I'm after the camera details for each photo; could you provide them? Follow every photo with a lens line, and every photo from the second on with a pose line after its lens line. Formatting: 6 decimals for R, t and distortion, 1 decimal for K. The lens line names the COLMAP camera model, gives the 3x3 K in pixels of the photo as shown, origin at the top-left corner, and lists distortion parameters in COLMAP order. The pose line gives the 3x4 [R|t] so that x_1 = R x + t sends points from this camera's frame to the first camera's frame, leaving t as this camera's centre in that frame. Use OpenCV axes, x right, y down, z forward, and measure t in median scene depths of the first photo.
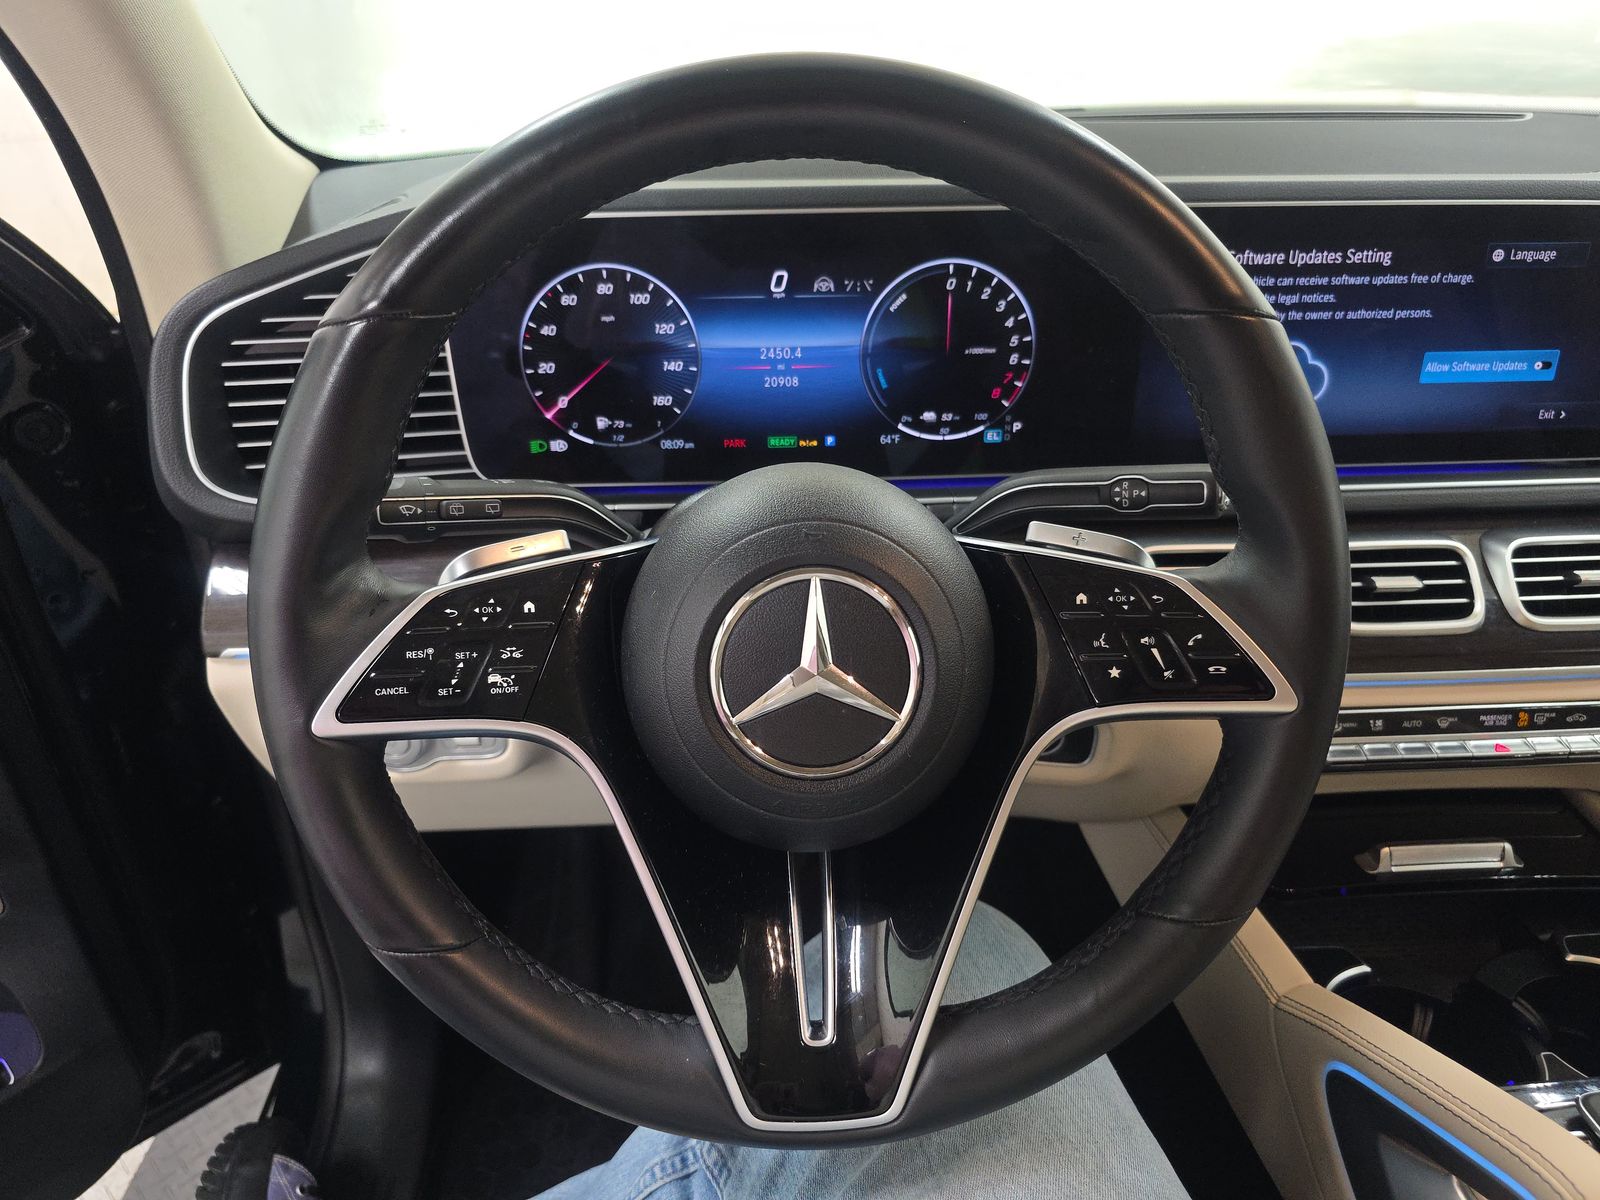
lens RADIAL K [[1083.6, 0, 800.0], [0, 1083.6, 600.0], [0, 0, 1]] dist [0.079815, -0.098581]
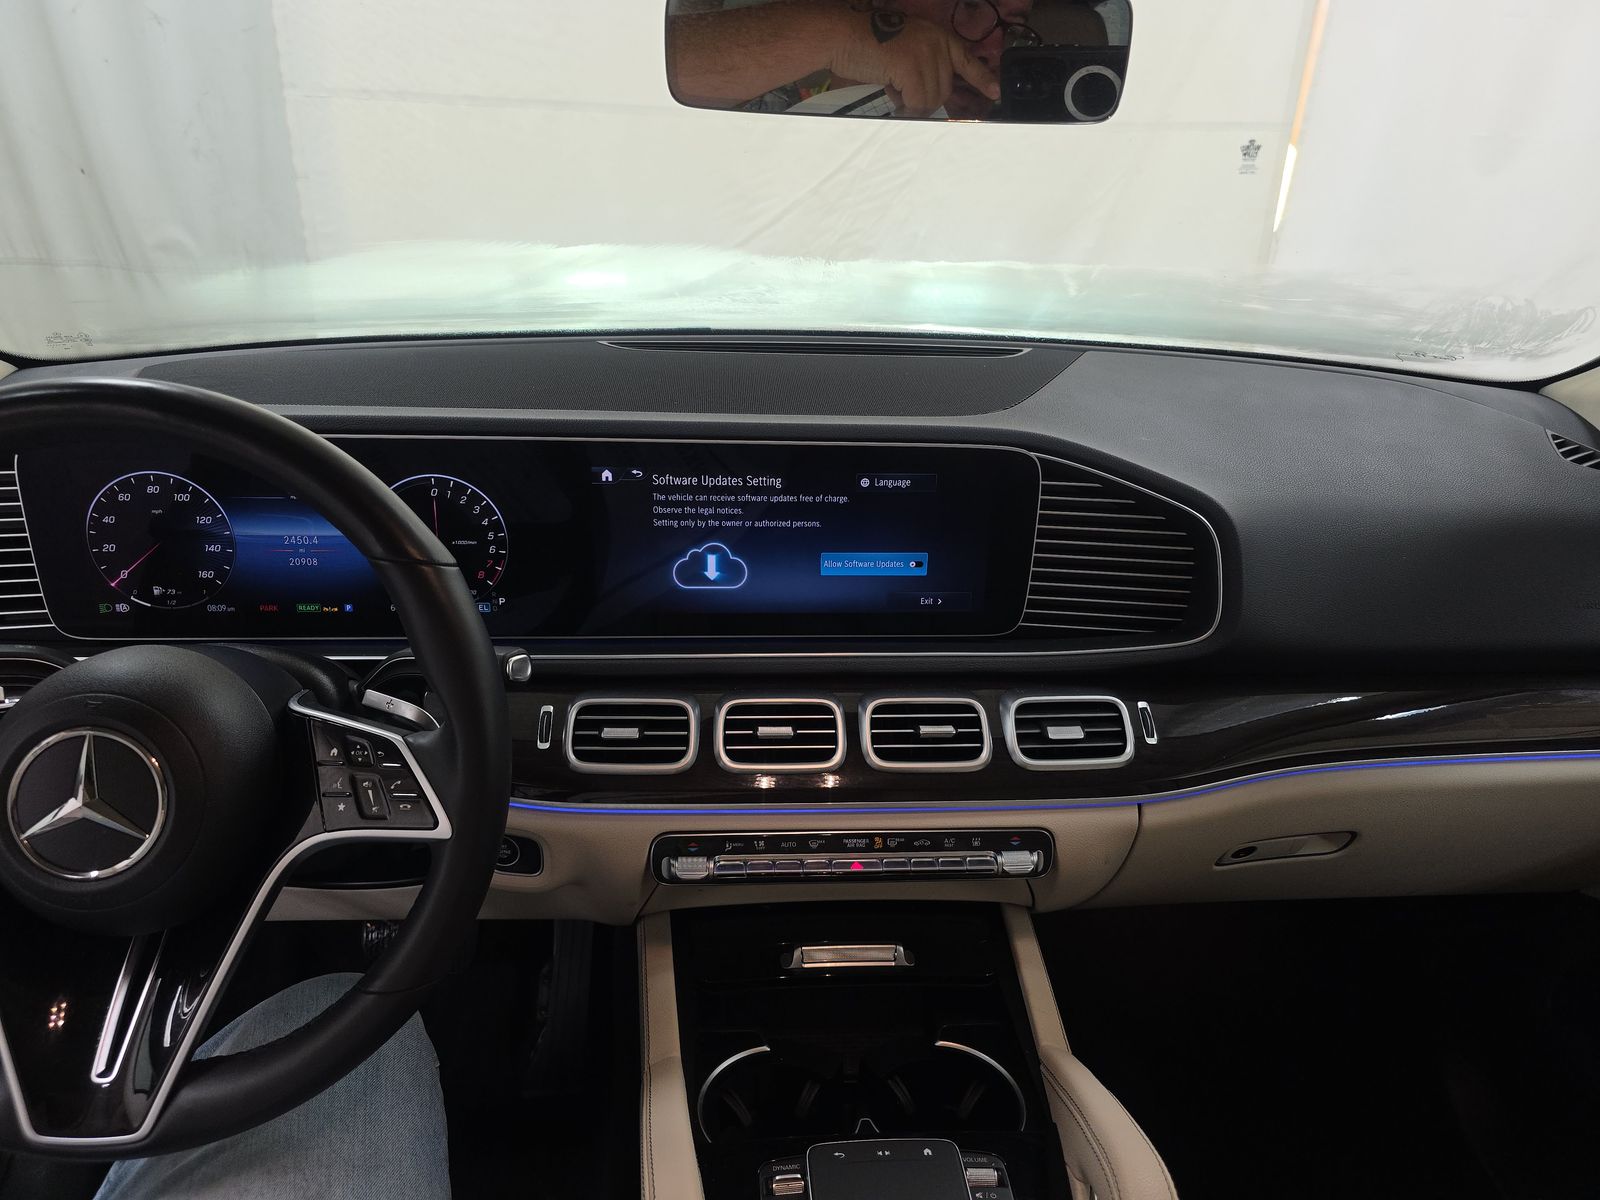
lens RADIAL K [[1061.2, 0, 791.1], [0, 1061.2, 597.1], [0, 0, 1]] dist [0.046942, -0.044175]
pose [[0.999443, 0.024454, 0.022728, 0.523272], [-0.021943, 0.994247, -0.104844, -0.042489], [-0.025161, 0.104287, 0.994229, -0.246272]]
